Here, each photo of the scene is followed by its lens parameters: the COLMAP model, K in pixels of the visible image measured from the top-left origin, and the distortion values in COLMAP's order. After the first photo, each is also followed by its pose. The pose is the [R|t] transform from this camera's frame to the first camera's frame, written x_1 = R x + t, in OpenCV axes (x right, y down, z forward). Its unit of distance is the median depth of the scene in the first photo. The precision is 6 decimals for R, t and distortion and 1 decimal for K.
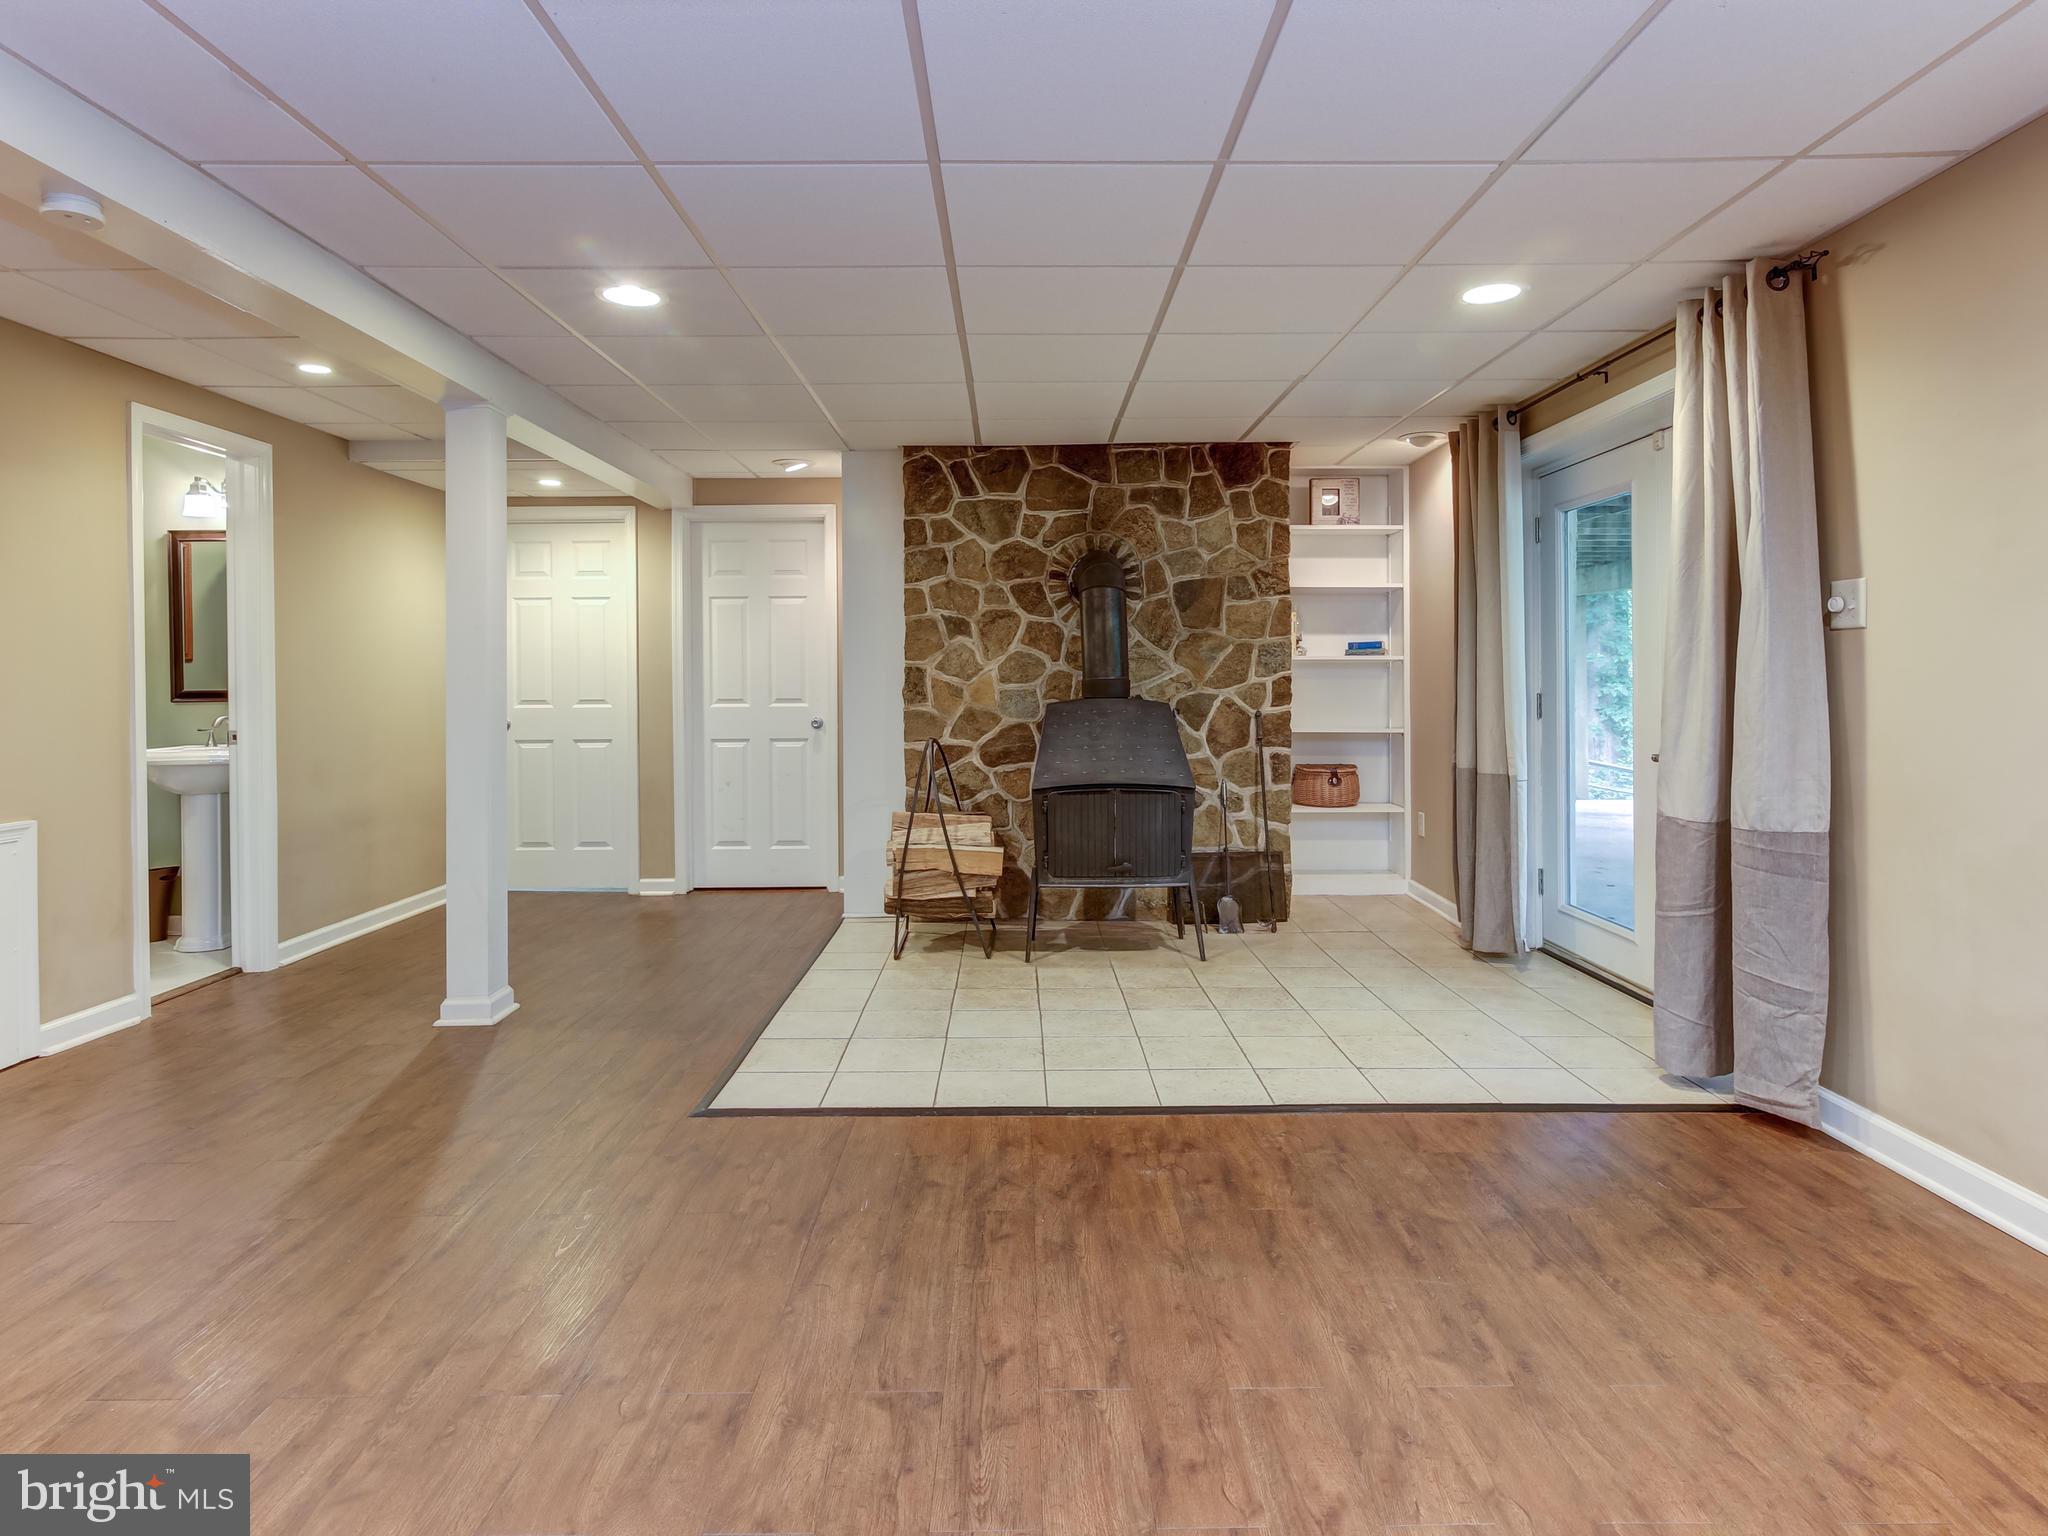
lens RADIAL K [[1102.7, 0, 1022.4], [0, 1102.7, 705.1], [0, 0, 1]] dist [0.001920, 0.000248]
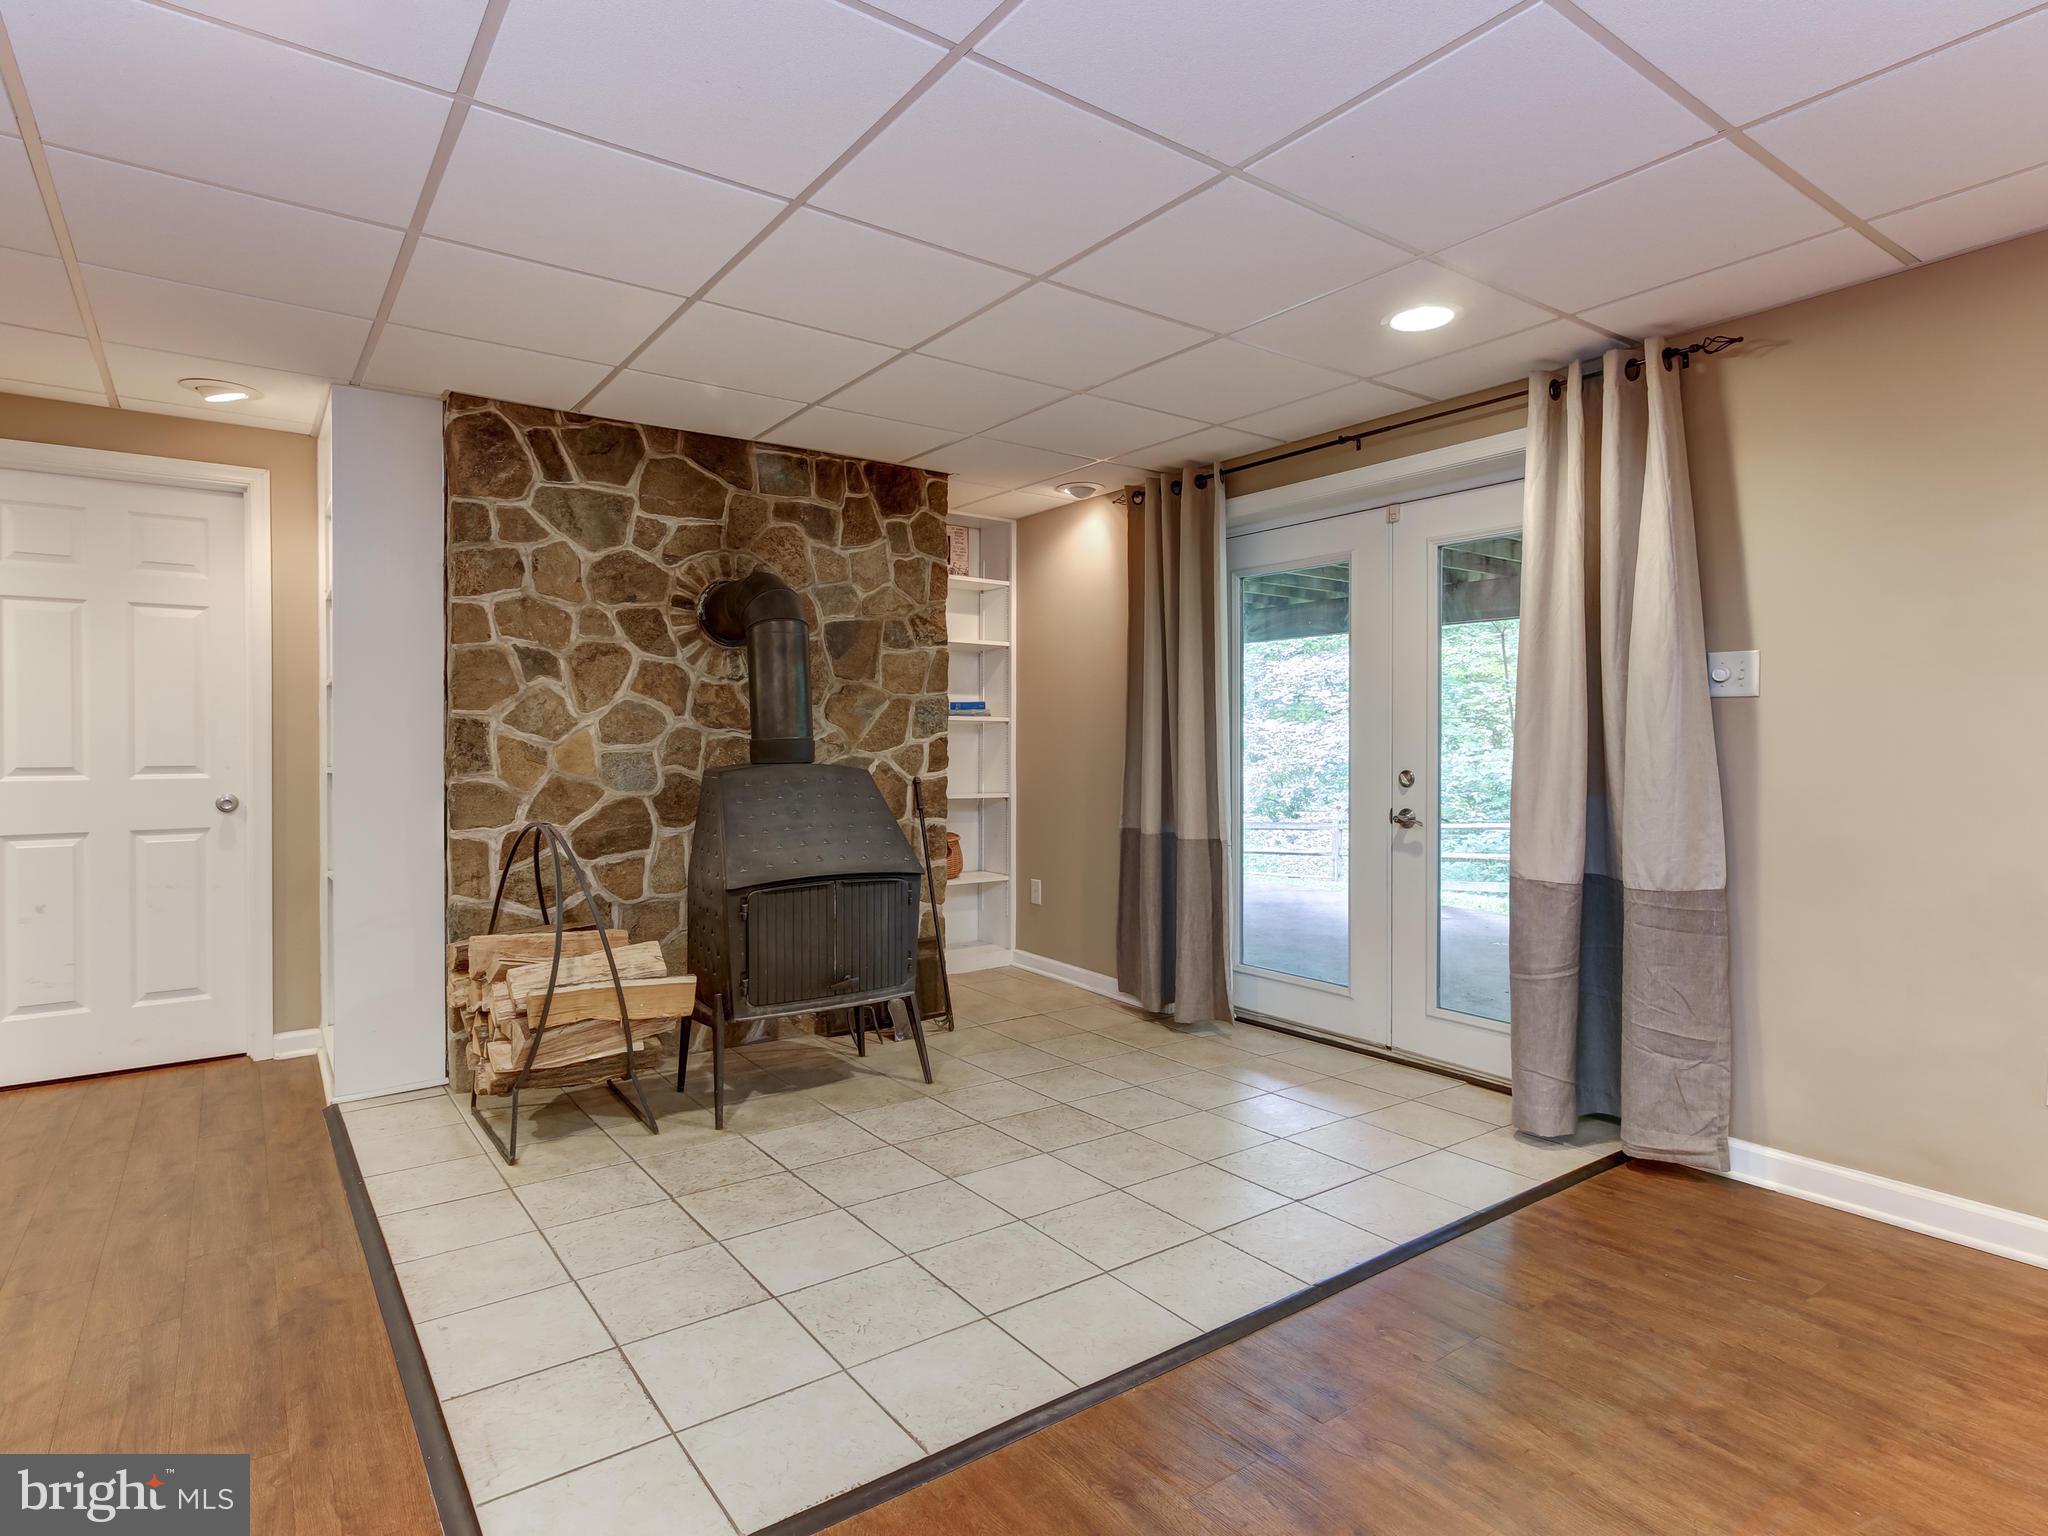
lens RADIAL K [[1059.4, 0, 1029.4], [0, 1059.4, 765.1], [0, 0, 1]] dist [0.003107, 0.001421]
pose [[0.819106, -0.006247, 0.573608, -0.192832], [0.006930, 0.999975, 0.000993, -0.004346], [-0.573600, 0.003162, 0.819129, 0.264143]]
